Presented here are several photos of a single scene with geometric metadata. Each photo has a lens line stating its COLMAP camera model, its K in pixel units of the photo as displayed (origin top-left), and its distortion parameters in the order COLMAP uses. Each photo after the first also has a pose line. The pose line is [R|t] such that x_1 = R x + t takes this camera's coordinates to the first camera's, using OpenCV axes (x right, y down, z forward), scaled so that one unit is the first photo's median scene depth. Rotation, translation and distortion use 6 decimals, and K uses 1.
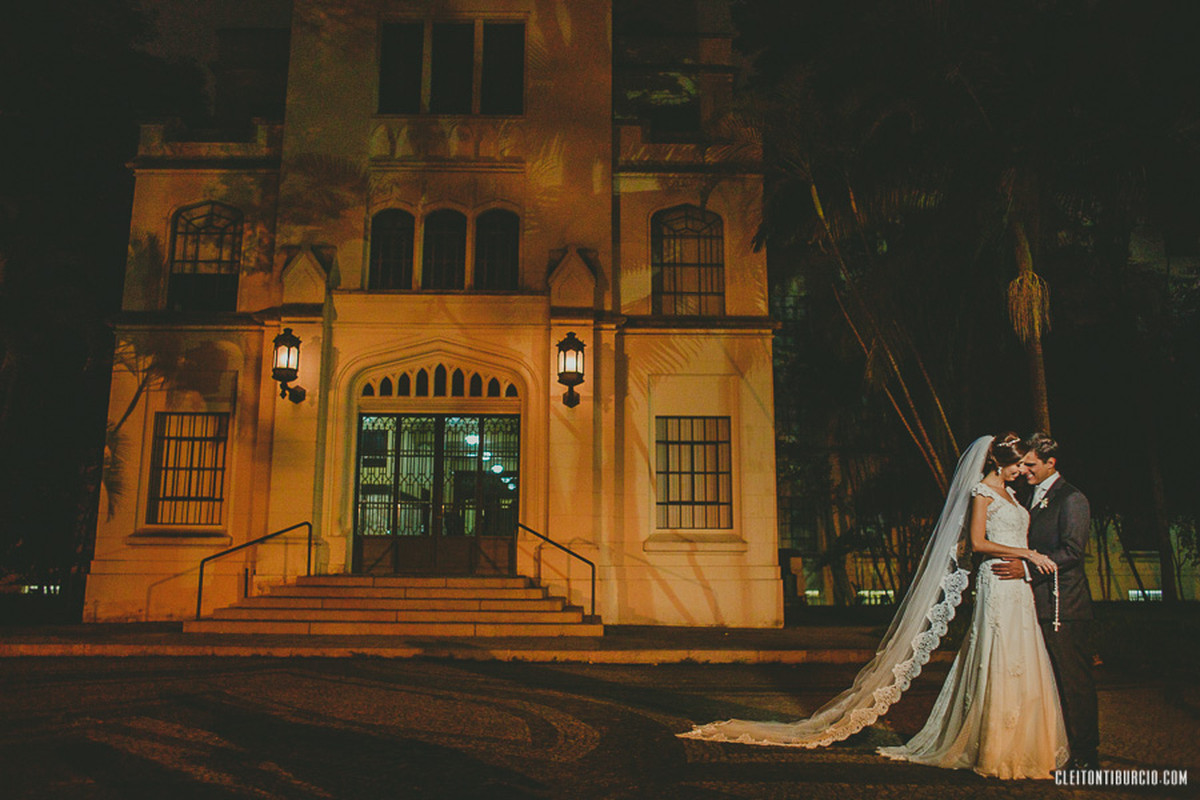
lens RADIAL K [[1017.9, 0, 602.0], [0, 1017.9, 403.9], [0, 0, 1]] dist [-0.077309, 0.077869]
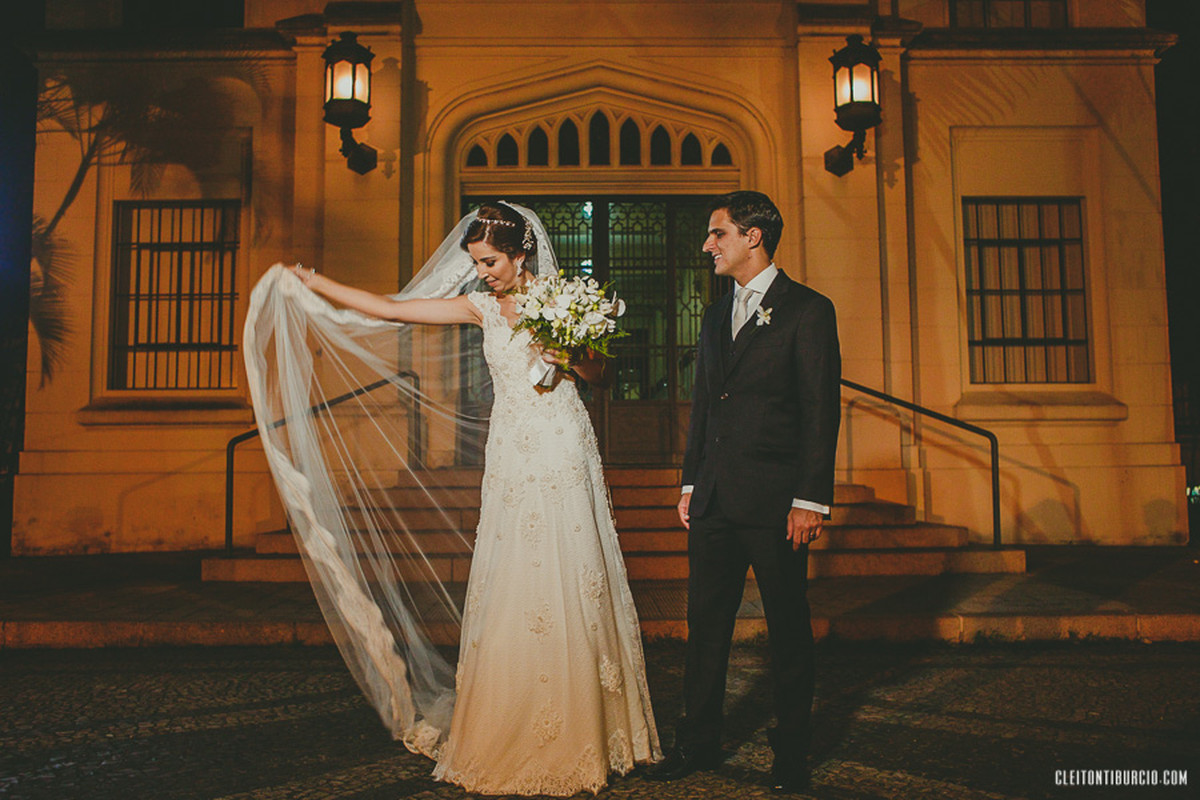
lens RADIAL K [[1017.9, 0, 539.0], [0, 1017.9, 420.2], [0, 0, 1]] dist [-0.077309, 0.077869]
pose [[0.999921, -0.012587, 0.000331, -0.198158], [0.012476, 0.993986, 0.108795, 0.075204], [-0.001699, -0.108783, 0.994064, 0.403439]]
